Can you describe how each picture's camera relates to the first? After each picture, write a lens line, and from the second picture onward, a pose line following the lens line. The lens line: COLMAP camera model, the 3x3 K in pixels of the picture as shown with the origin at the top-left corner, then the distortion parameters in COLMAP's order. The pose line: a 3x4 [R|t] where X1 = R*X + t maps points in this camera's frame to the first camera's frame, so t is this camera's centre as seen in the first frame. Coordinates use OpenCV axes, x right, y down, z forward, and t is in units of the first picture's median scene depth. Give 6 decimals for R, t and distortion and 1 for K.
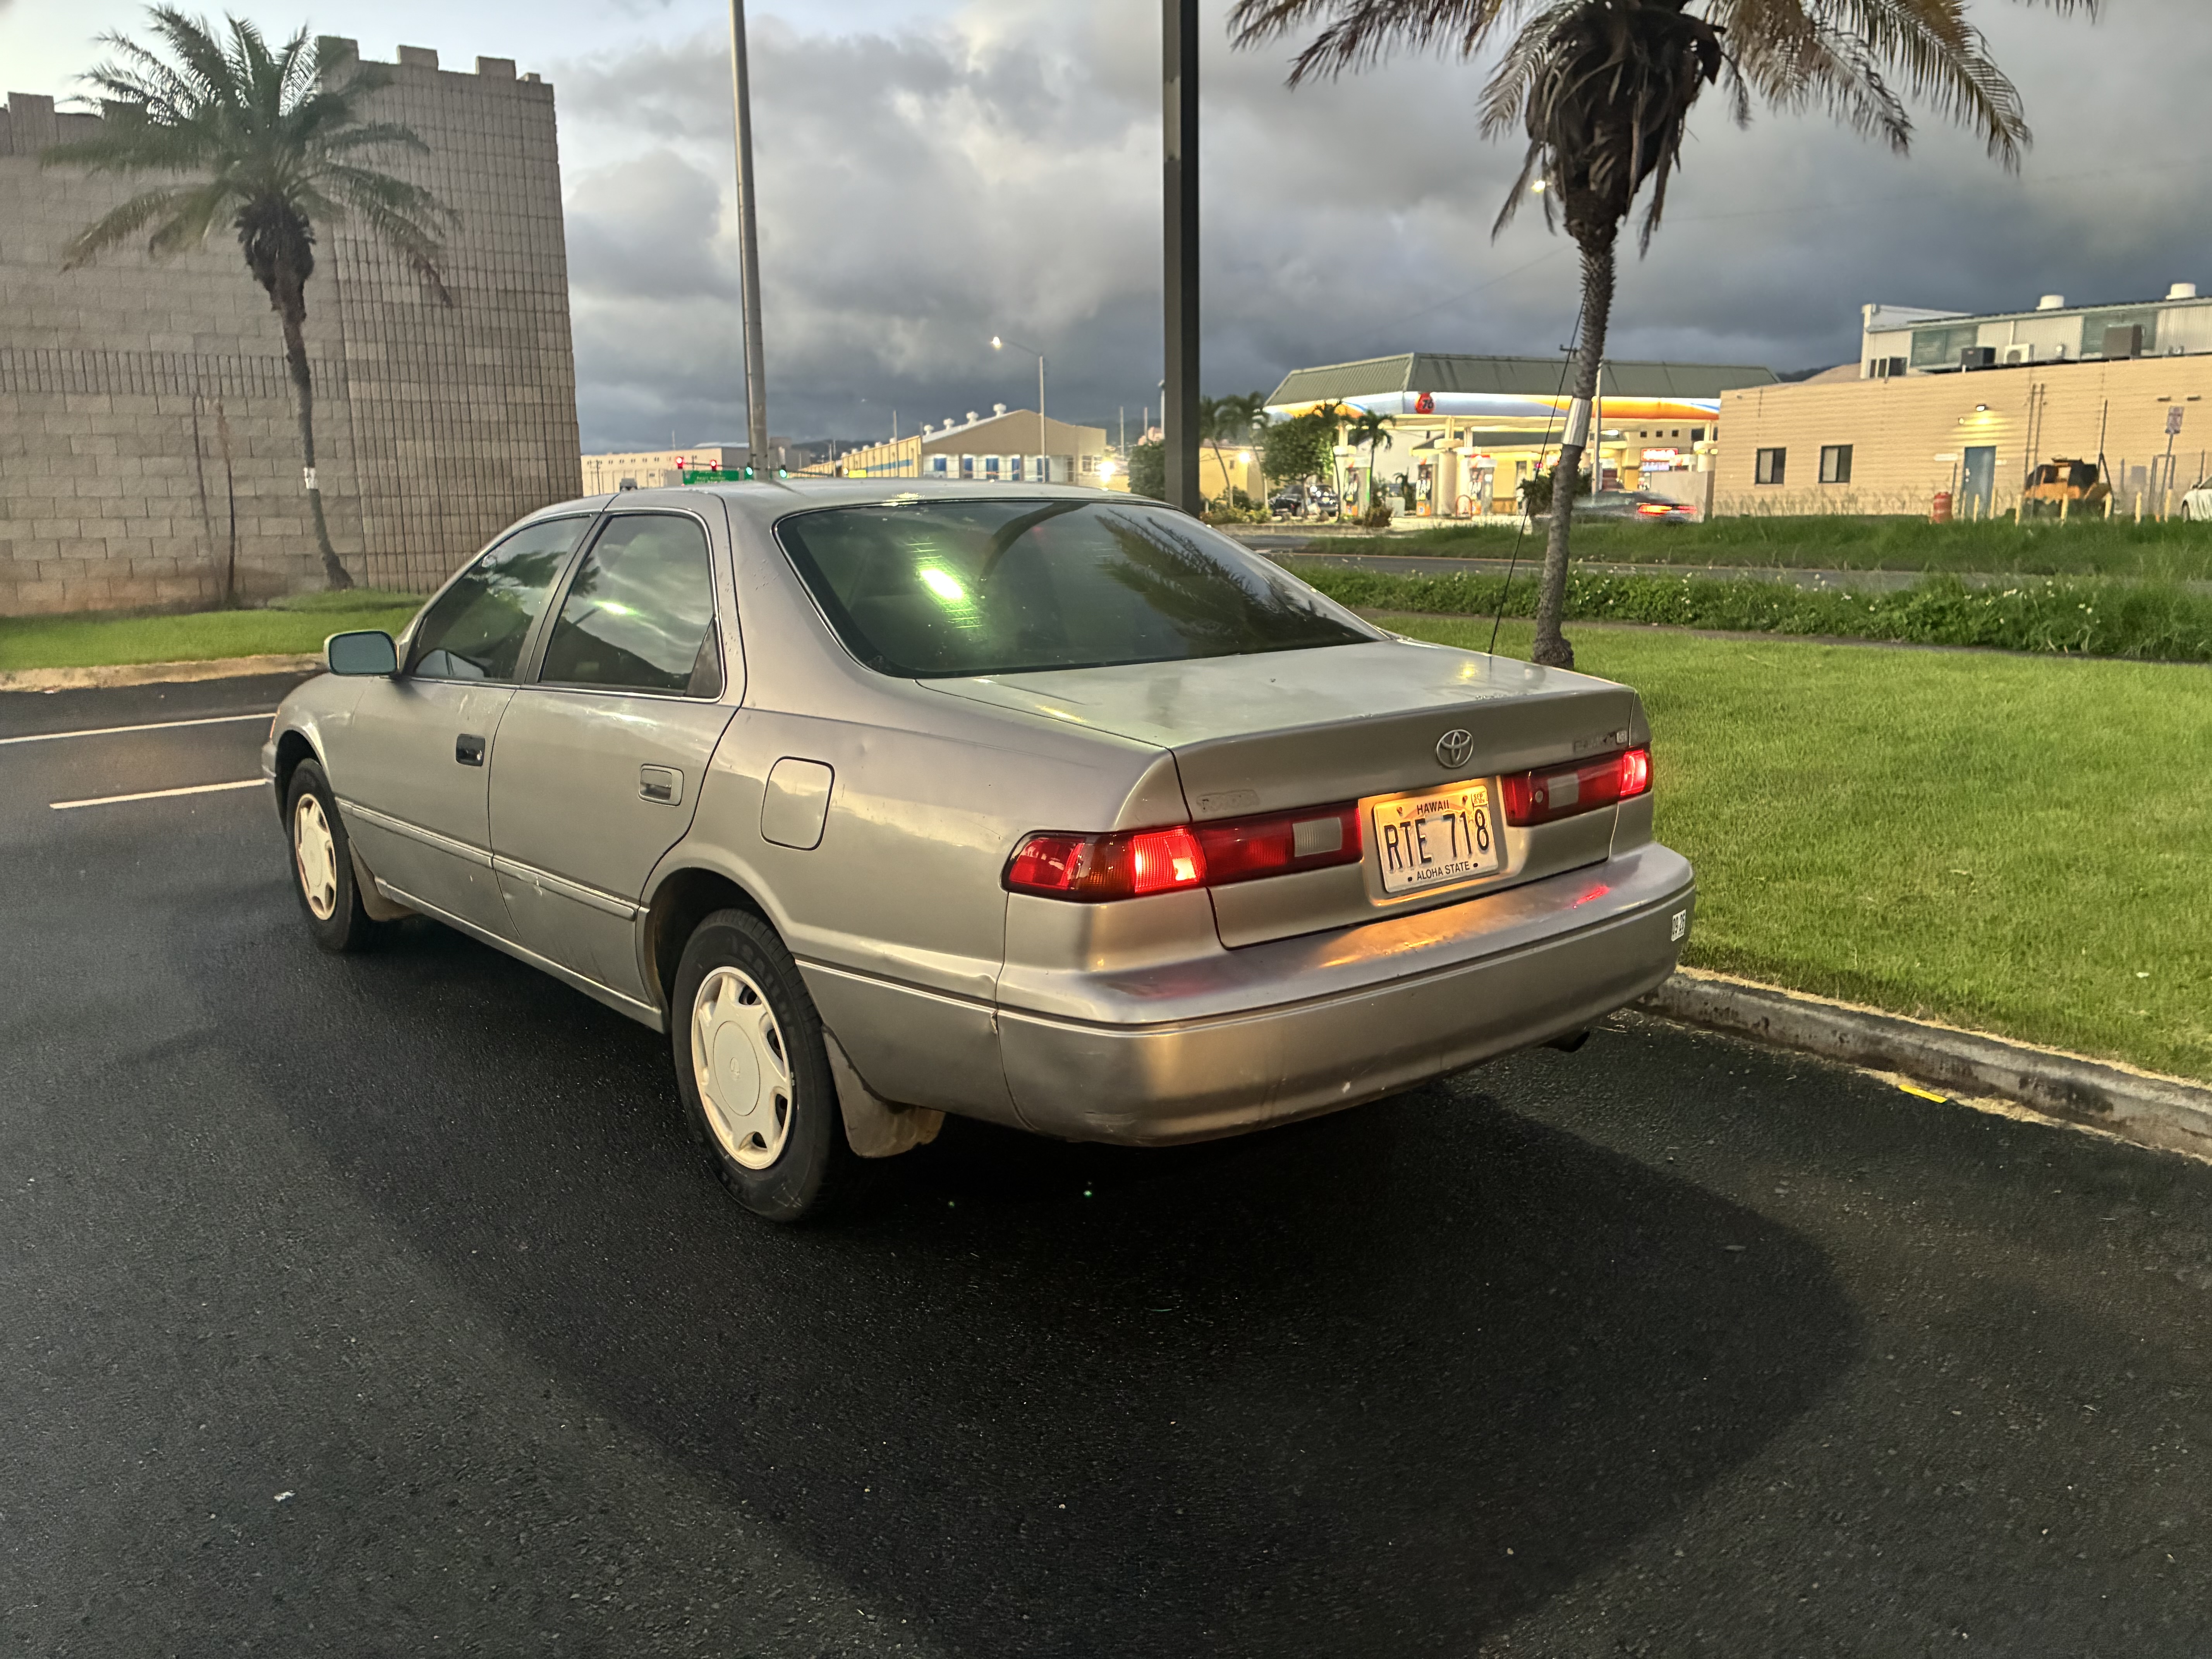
lens RADIAL K [[1610.7, 0, 1106.0], [0, 1610.7, 829.5], [0, 0, 1]] dist [0.046679, -0.068343]
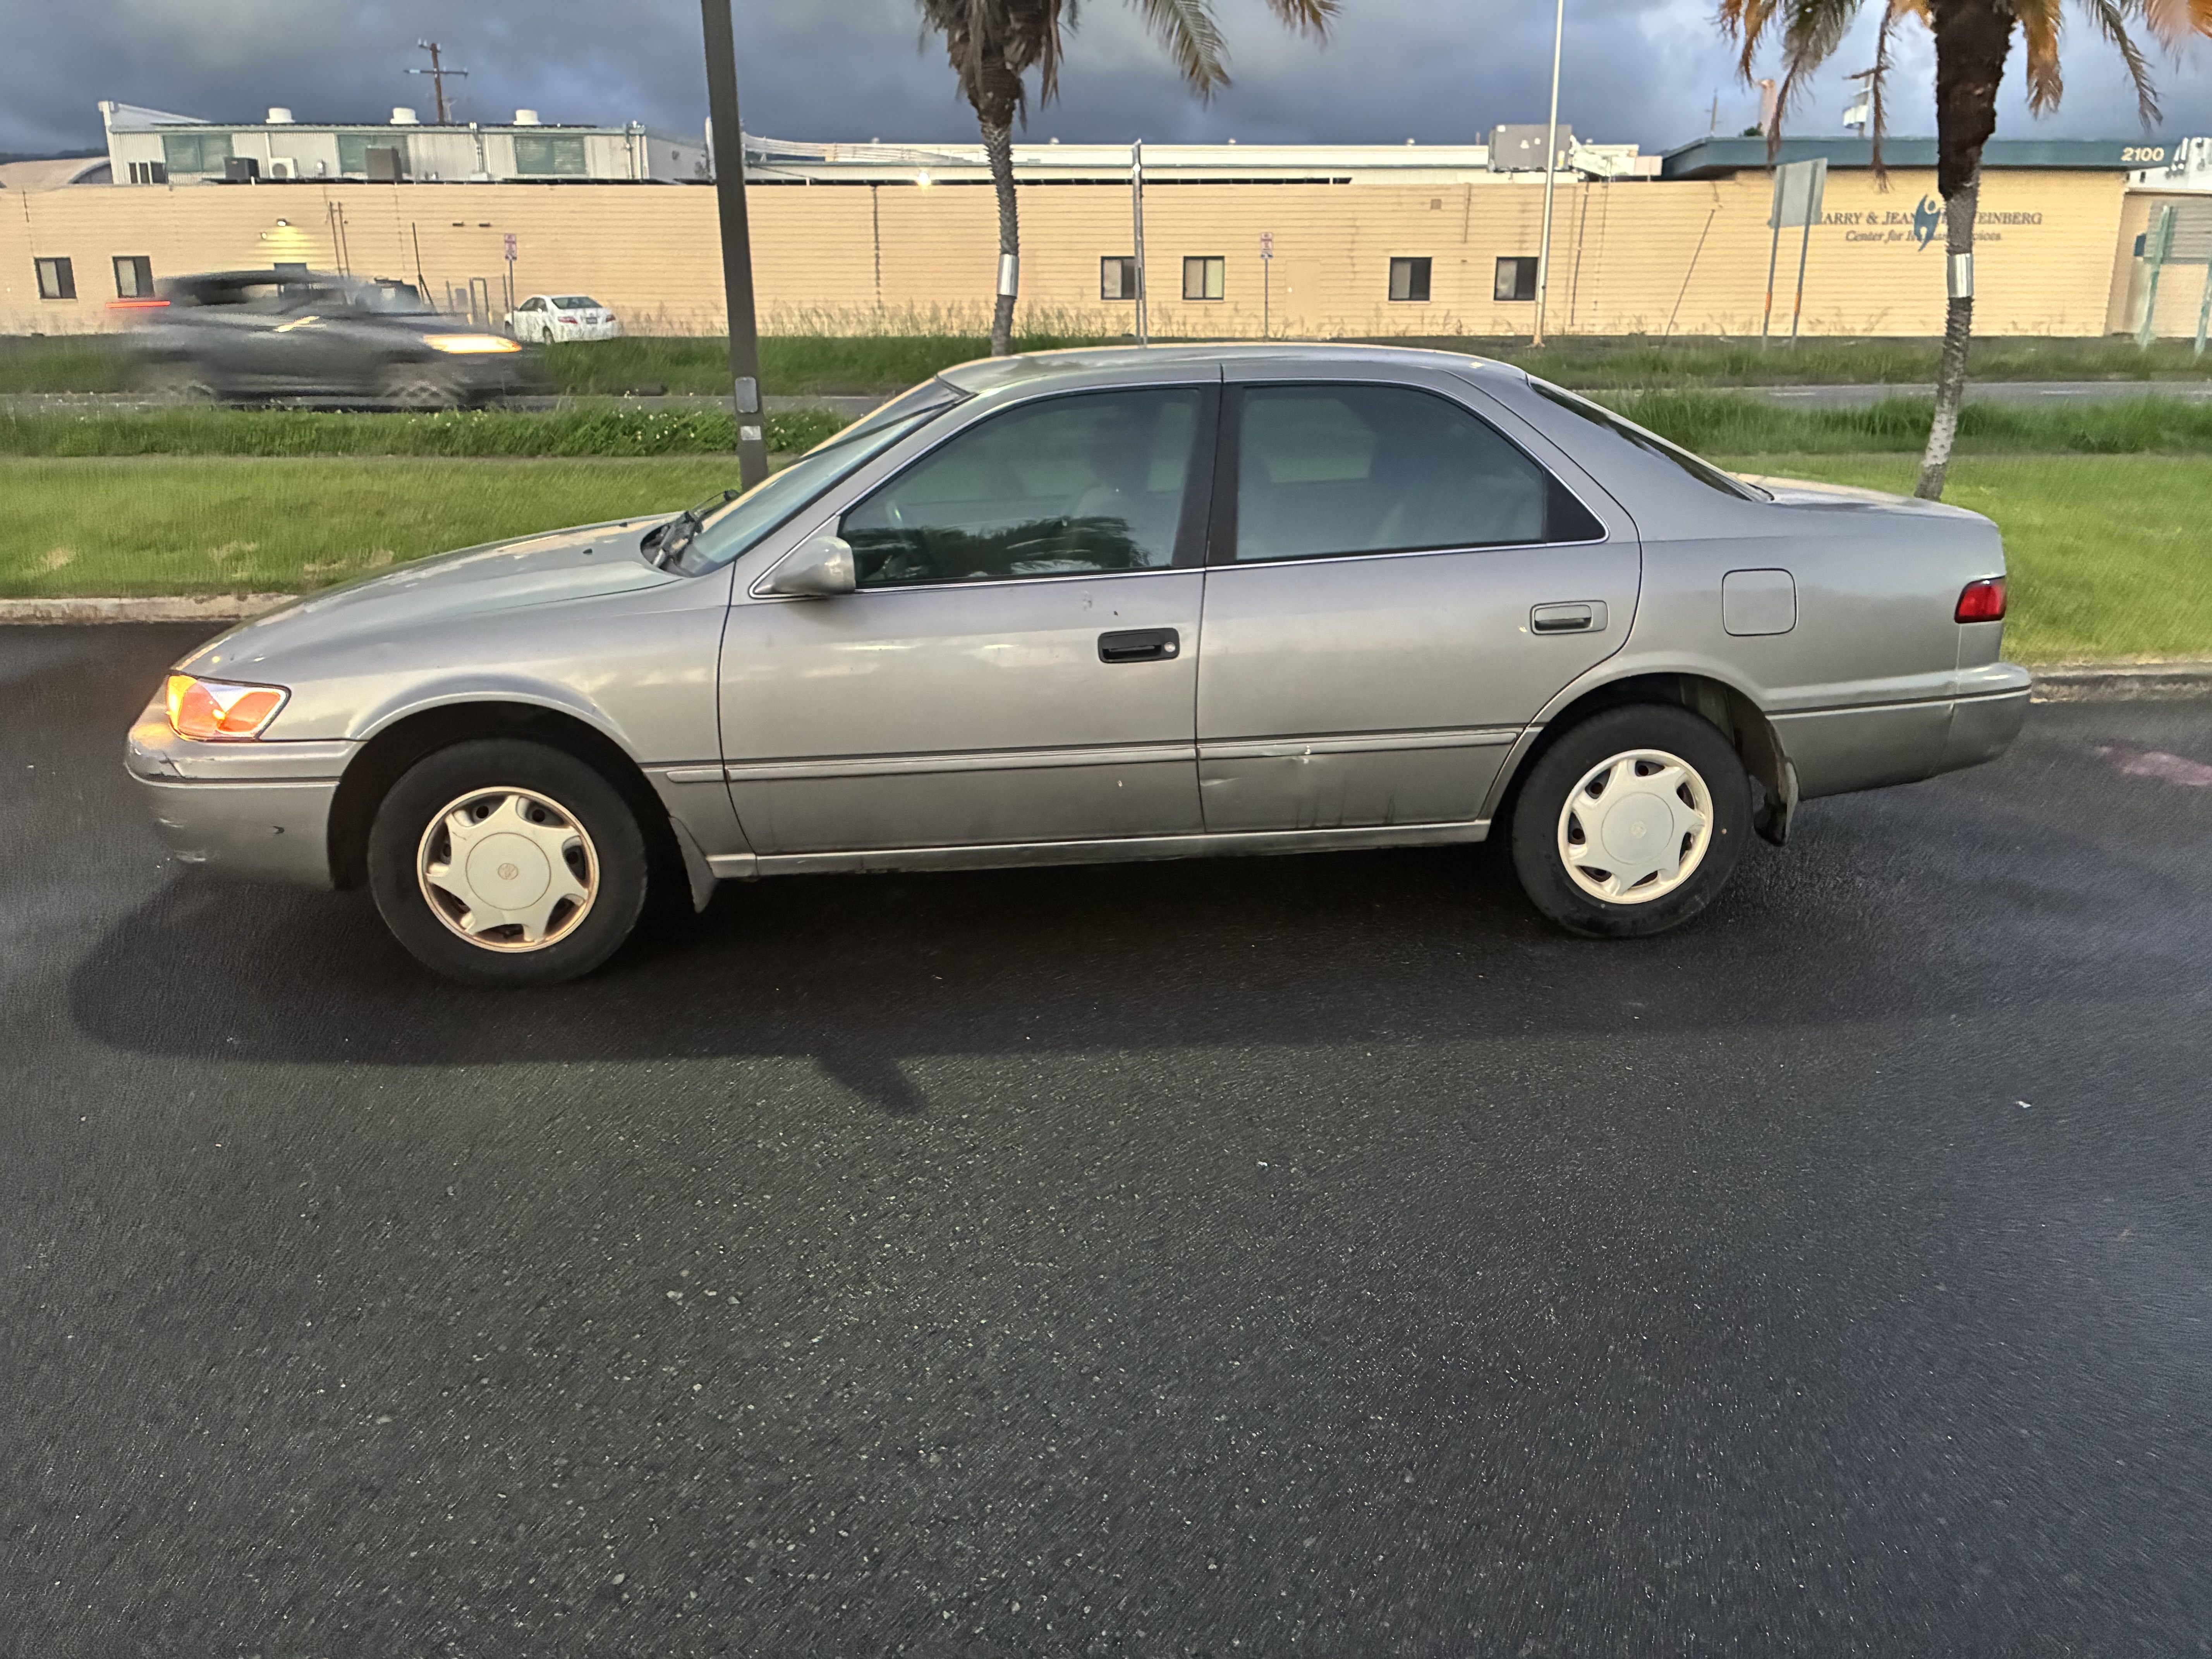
lens RADIAL K [[1610.7, 0, 1106.0], [0, 1610.7, 829.5], [0, 0, 1]] dist [0.046679, -0.068343]
pose [[0.578586, -0.239894, 0.779544, -0.464155], [0.156746, 0.970656, 0.182367, -0.047524], [-0.800418, 0.016676, 0.599210, 0.180482]]
